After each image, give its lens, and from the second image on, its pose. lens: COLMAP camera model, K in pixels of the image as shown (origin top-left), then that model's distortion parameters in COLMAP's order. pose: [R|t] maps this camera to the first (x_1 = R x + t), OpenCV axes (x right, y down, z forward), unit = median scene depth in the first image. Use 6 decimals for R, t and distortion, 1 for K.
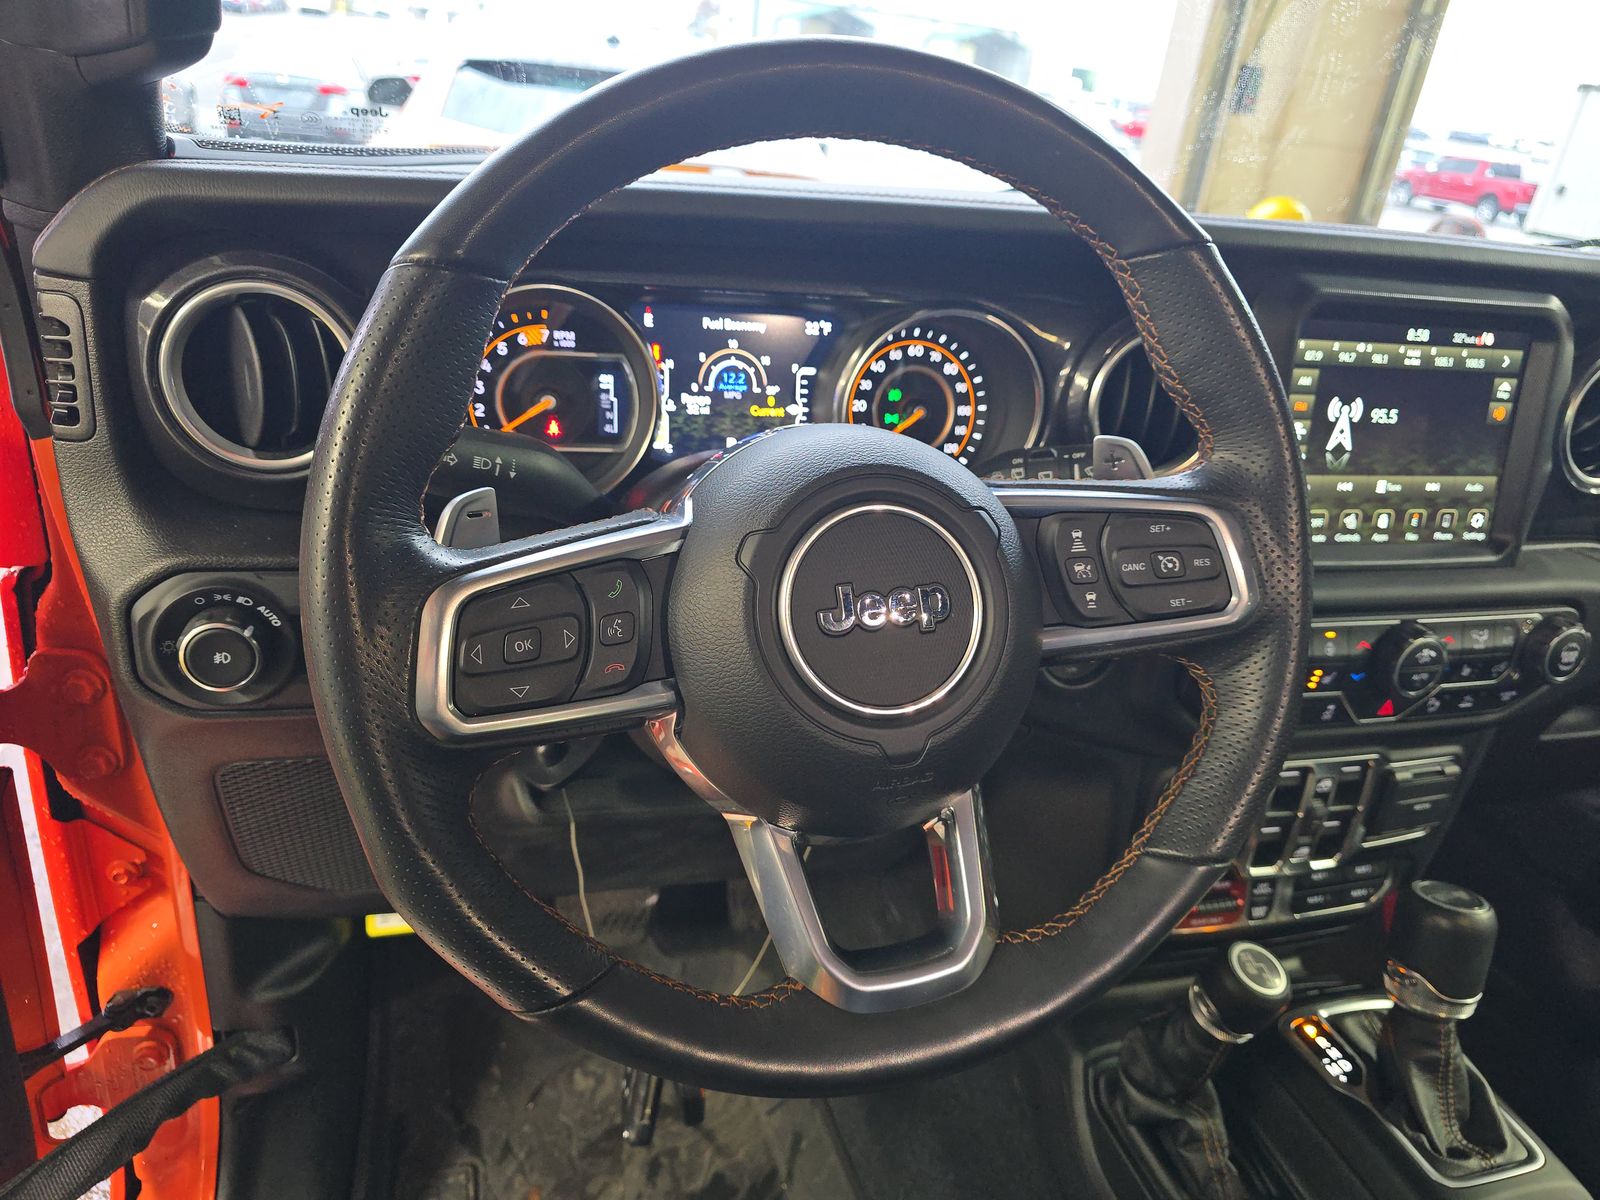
lens RADIAL K [[1098.2, 0, 795.9], [0, 1098.2, 608.8], [0, 0, 1]] dist [0.056798, -0.064651]
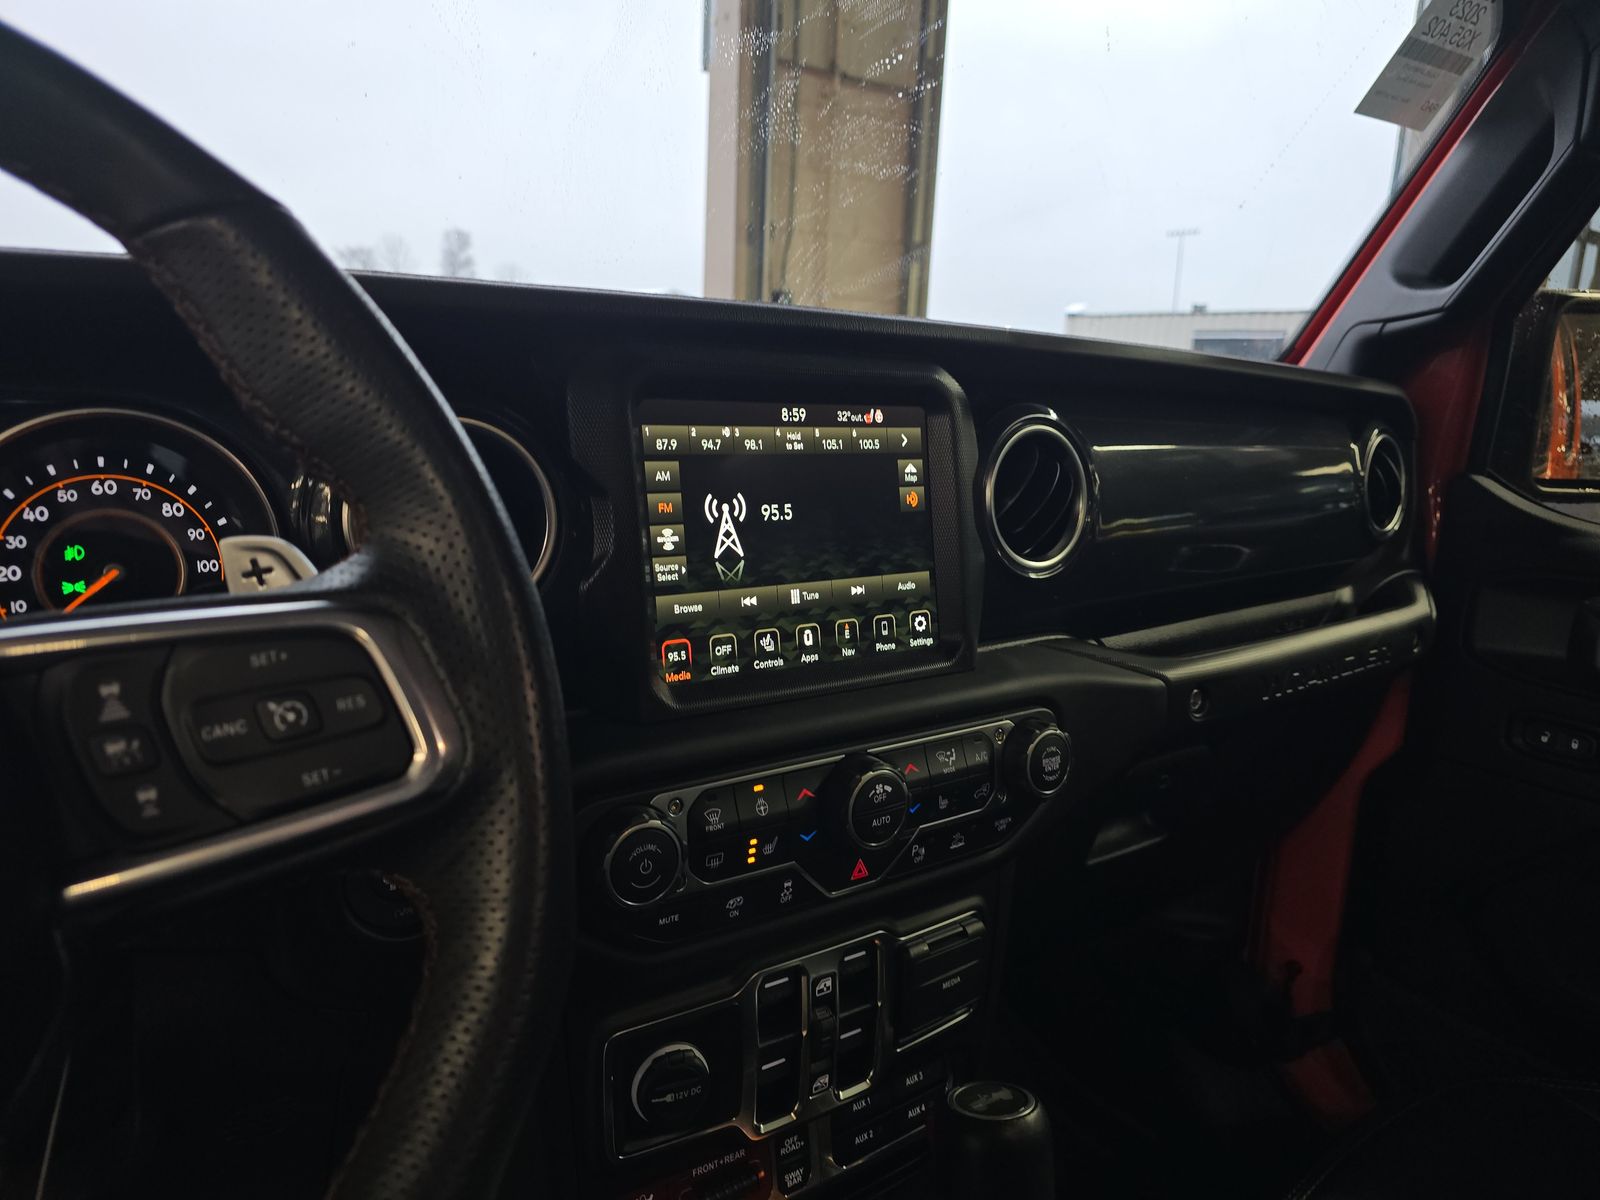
lens RADIAL K [[1098.2, 0, 795.9], [0, 1098.2, 608.8], [0, 0, 1]] dist [0.056798, -0.064651]
pose [[0.944230, -0.134498, 0.300567, 0.284349], [0.193673, 0.965043, -0.176586, 0.040994], [-0.266309, 0.224950, 0.937271, 0.247108]]
